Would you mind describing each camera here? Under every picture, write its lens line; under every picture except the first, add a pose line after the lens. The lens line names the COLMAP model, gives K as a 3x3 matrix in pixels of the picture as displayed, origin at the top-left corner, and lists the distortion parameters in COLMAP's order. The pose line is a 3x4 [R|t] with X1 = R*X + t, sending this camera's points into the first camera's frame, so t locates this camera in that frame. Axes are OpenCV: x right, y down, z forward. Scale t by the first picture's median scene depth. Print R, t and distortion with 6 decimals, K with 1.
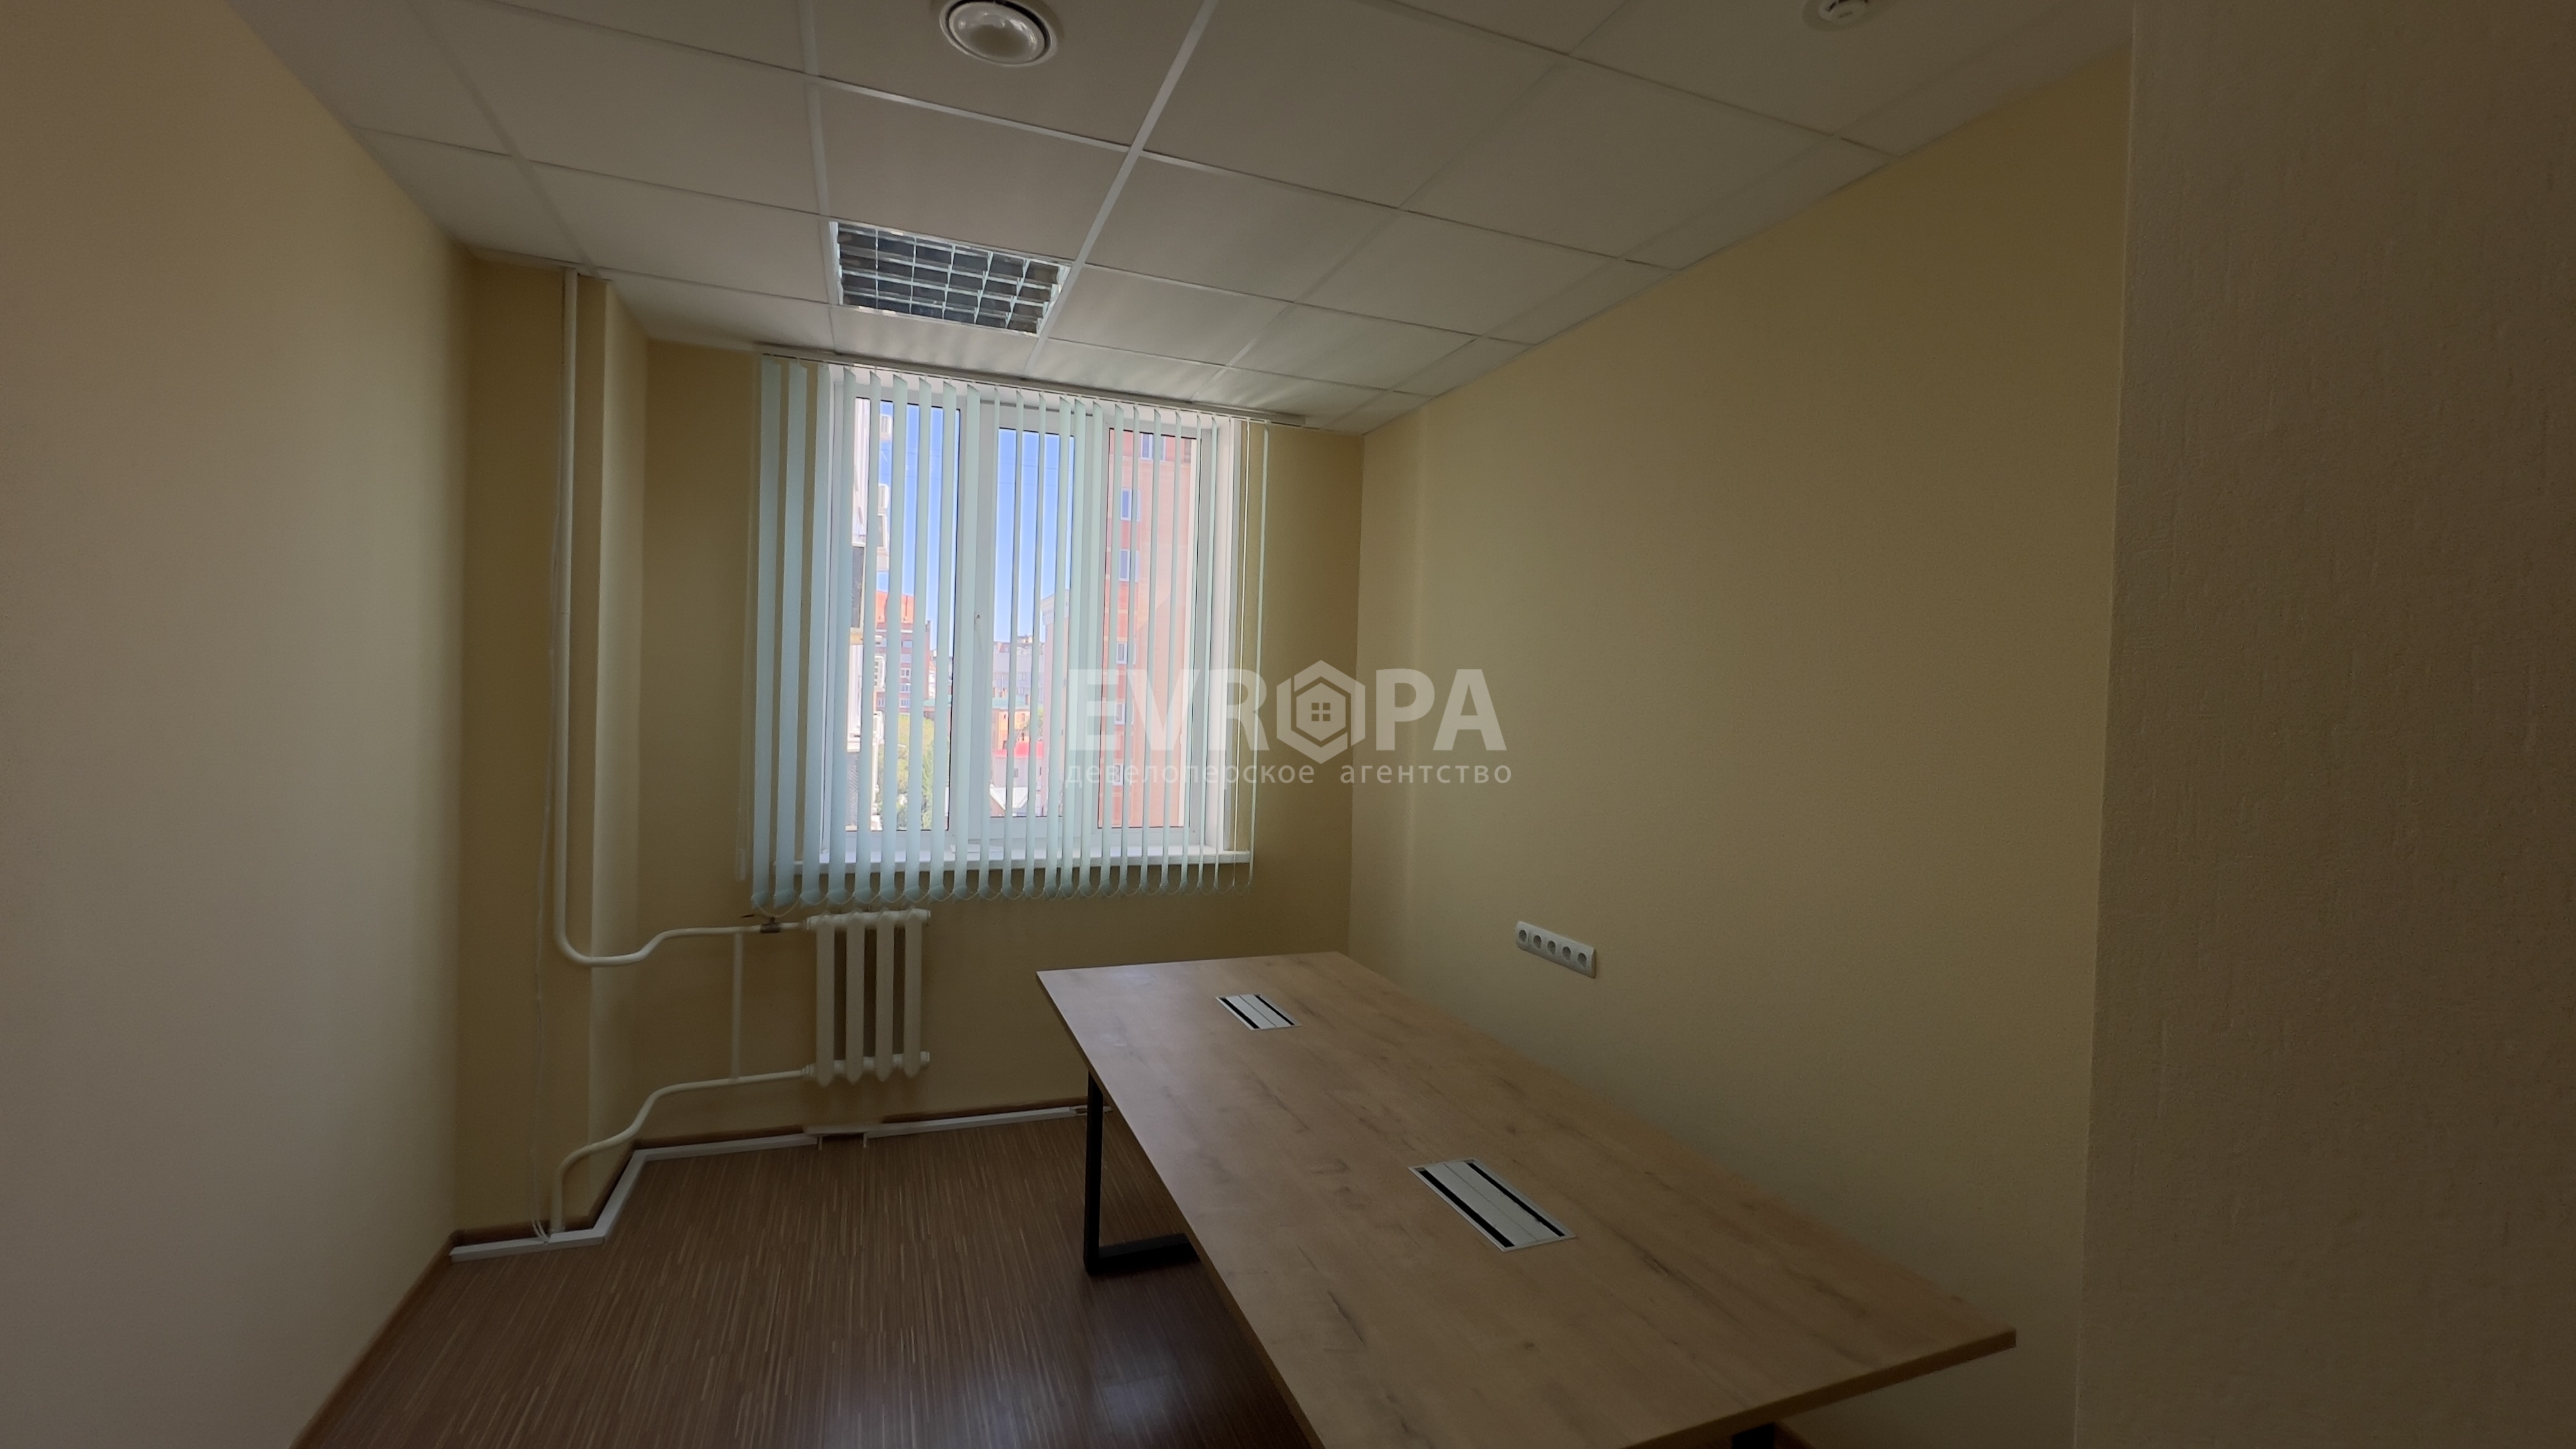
lens RADIAL K [[1039.5, 0, 1302.8], [0, 1039.5, 745.9], [0, 0, 1]] dist [0.008157, -0.000274]
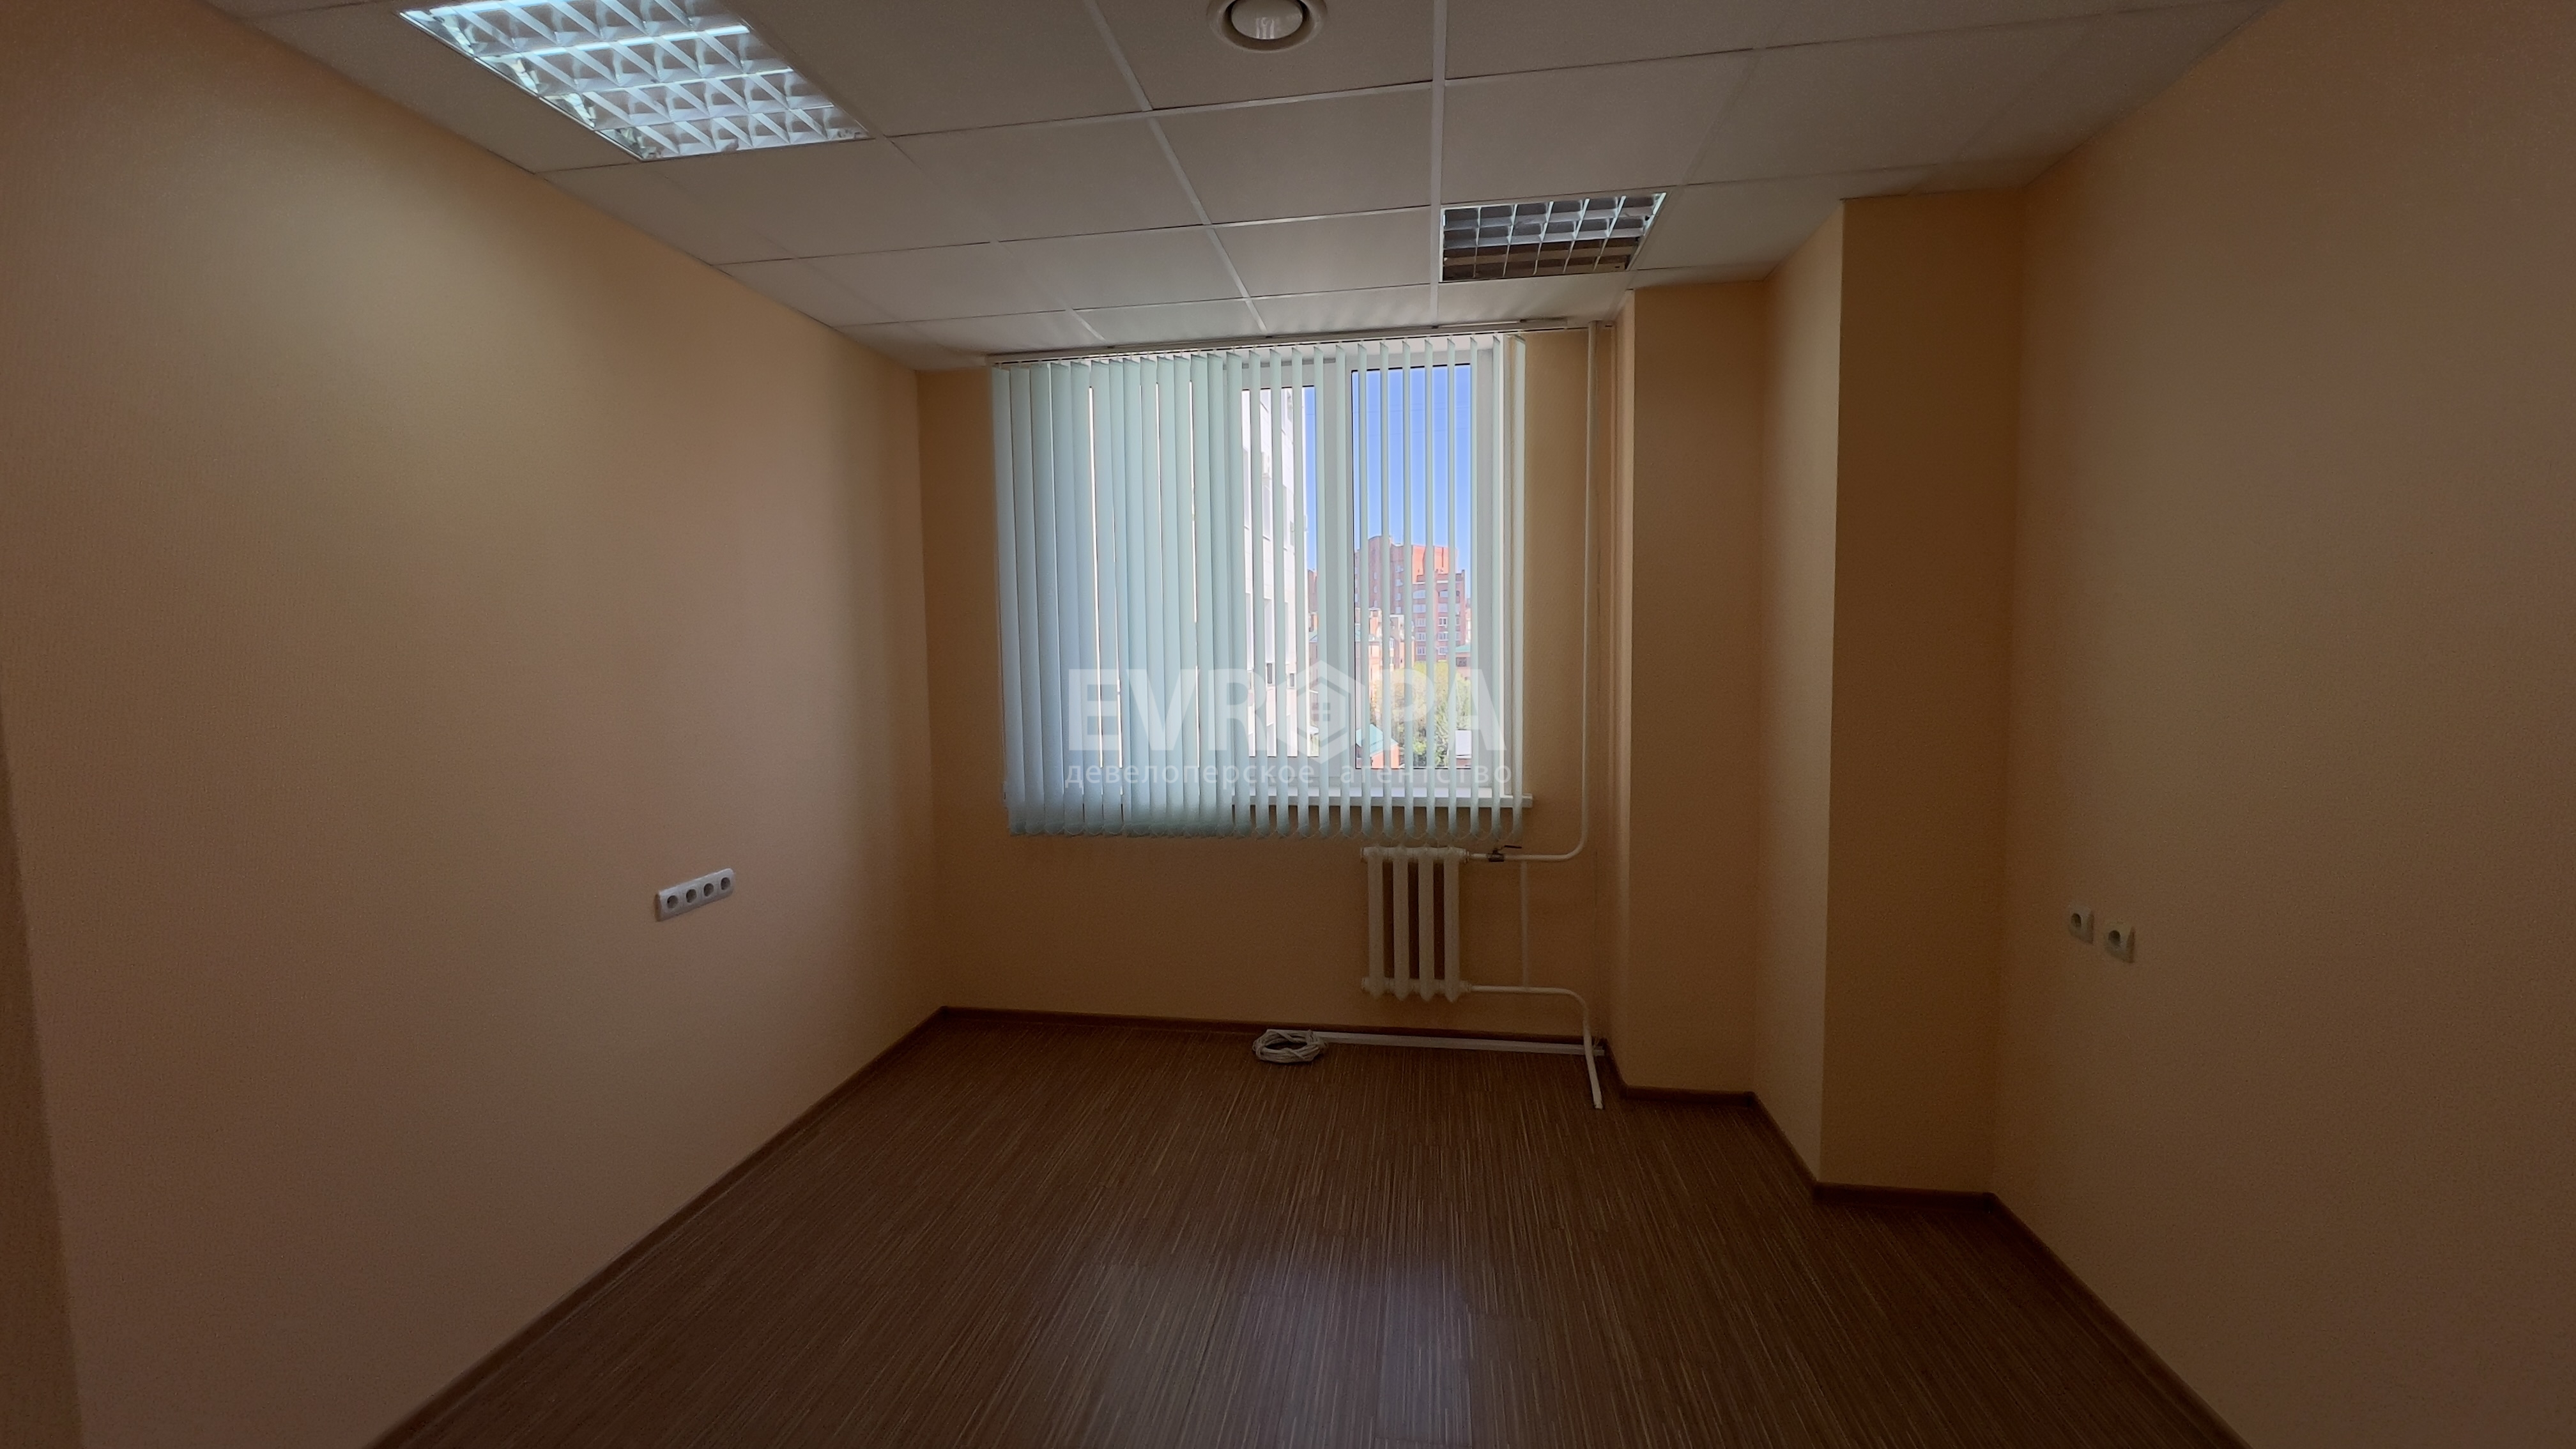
lens RADIAL K [[1039.5, 0, 1280.2], [0, 1039.5, 737.0], [0, 0, 1]] dist [0.008157, -0.000274]
pose [[0.844431, 0.013914, -0.535483, 0.186704], [0.008760, 0.999170, 0.039776, 0.005122], [0.535592, -0.038279, 0.843609, 0.064142]]
